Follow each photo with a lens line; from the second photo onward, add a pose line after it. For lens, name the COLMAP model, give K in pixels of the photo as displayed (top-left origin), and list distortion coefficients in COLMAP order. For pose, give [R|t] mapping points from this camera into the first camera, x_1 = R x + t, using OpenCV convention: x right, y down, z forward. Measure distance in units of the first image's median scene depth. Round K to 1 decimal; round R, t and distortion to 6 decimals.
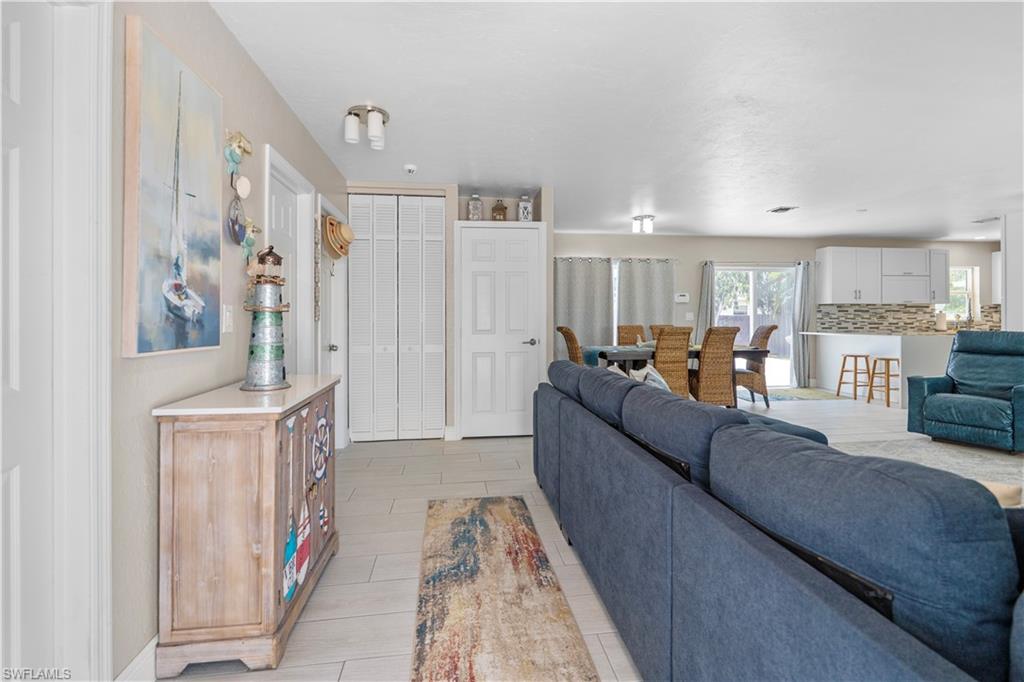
lens RADIAL K [[471.5, 0, 518.3], [0, 471.5, 318.9], [0, 0, 1]] dist [-0.001502, -0.000031]
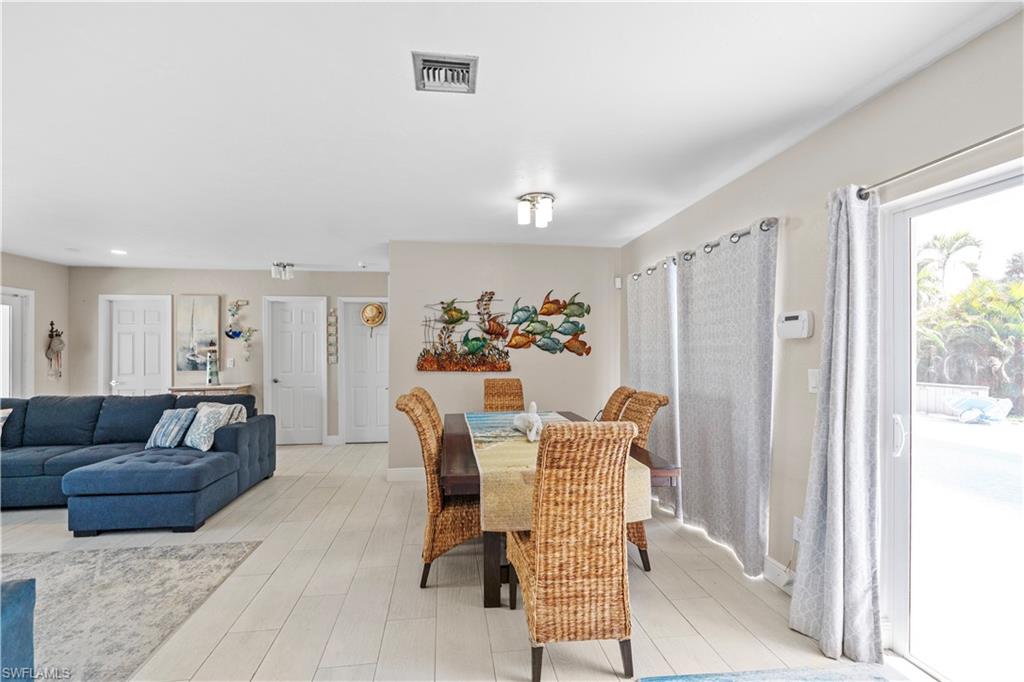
lens RADIAL K [[461.1, 0, 506.4], [0, 461.1, 350.9], [0, 0, 1]] dist [-0.002171, -0.000168]
pose [[-0.005932, 0.006093, -0.999964, 1.108105], [-0.000861, 0.999981, 0.006098, -0.045338], [0.999982, 0.000897, -0.005927, 1.298481]]
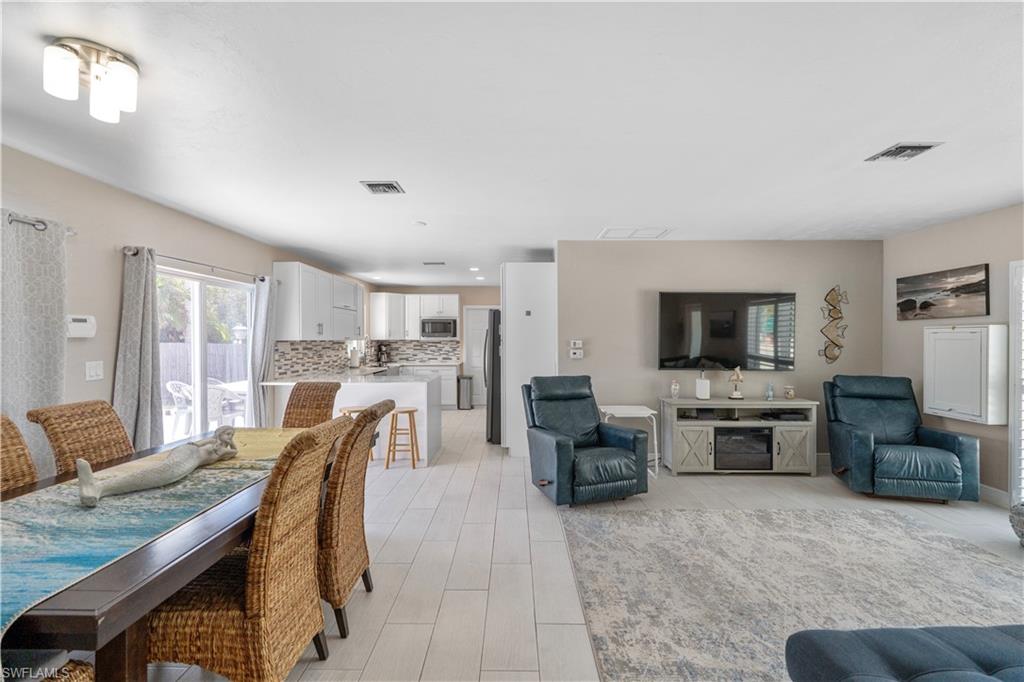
lens RADIAL K [[450.0, 0, 512.0], [0, 450.0, 341.0], [0, 0, 1]] dist [-0.006419, 0.000087]
pose [[0.145596, -0.000776, 0.989344, 0.041887], [0.002793, 0.999996, 0.000374, -0.050920], [-0.989340, 0.002709, 0.145597, 0.946296]]
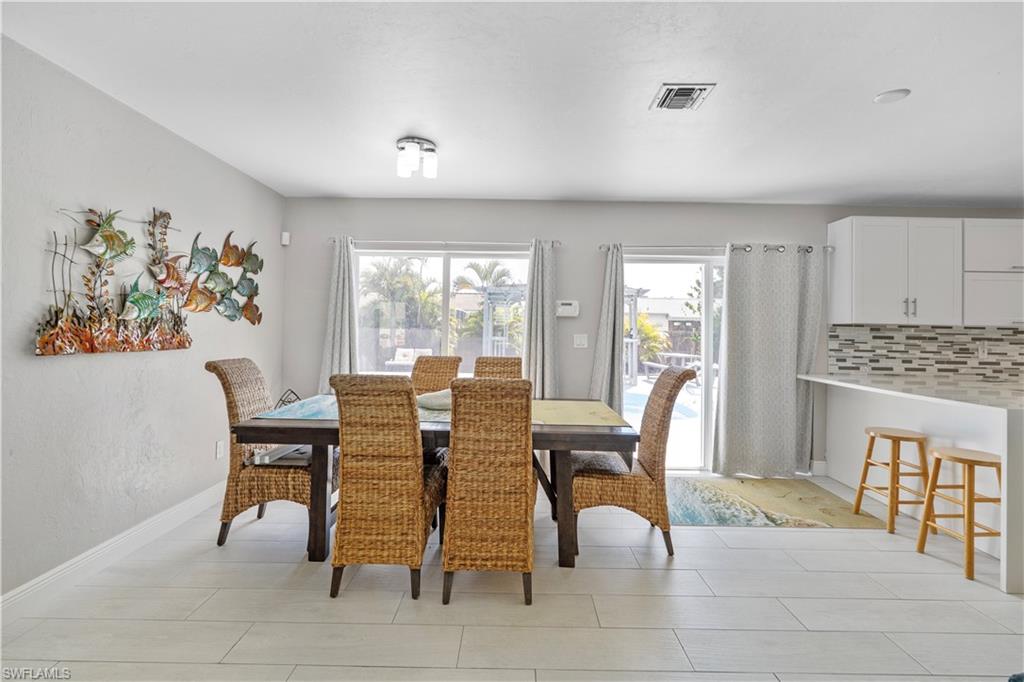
lens RADIAL K [[451.6, 0, 509.8], [0, 451.6, 322.9], [0, 0, 1]] dist [-0.002069, -0.000568]
pose [[0.988706, 0.019856, -0.148547, 0.589474], [-0.022222, 0.999651, -0.014286, -0.028819], [0.148212, 0.017426, 0.988802, 0.730598]]
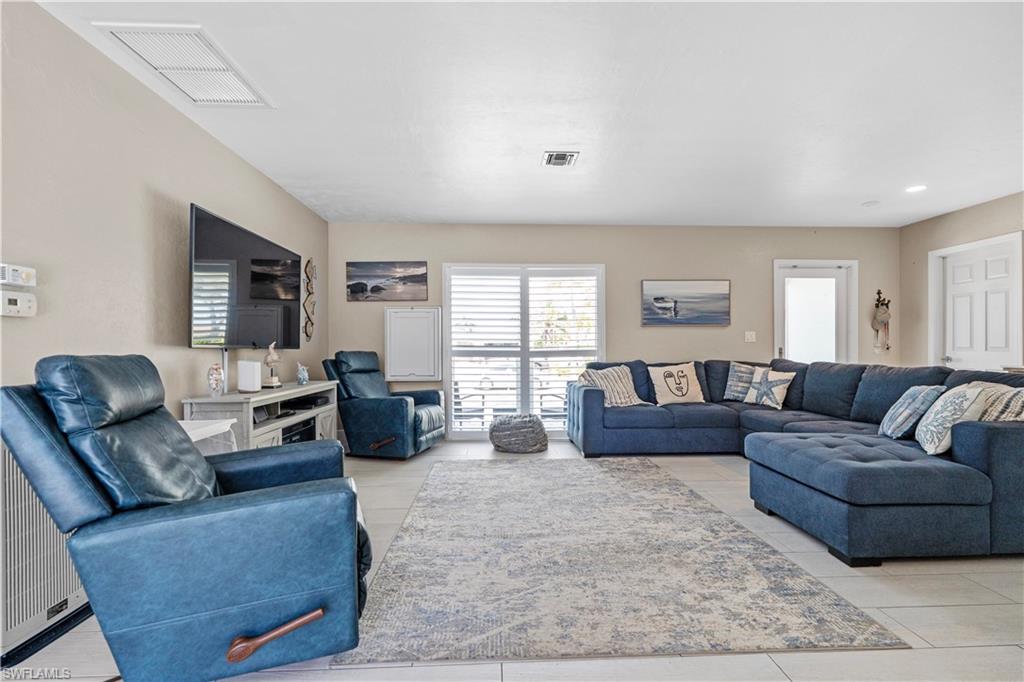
lens RADIAL K [[452.4, 0, 513.2], [0, 452.4, 347.3], [0, 0, 1]] dist [-0.008081, -0.000135]
pose [[-0.995164, 0.008373, 0.097872, 0.672122], [0.008481, 0.999964, 0.000687, 0.021286], [-0.097863, 0.001514, -0.995199, 1.285806]]
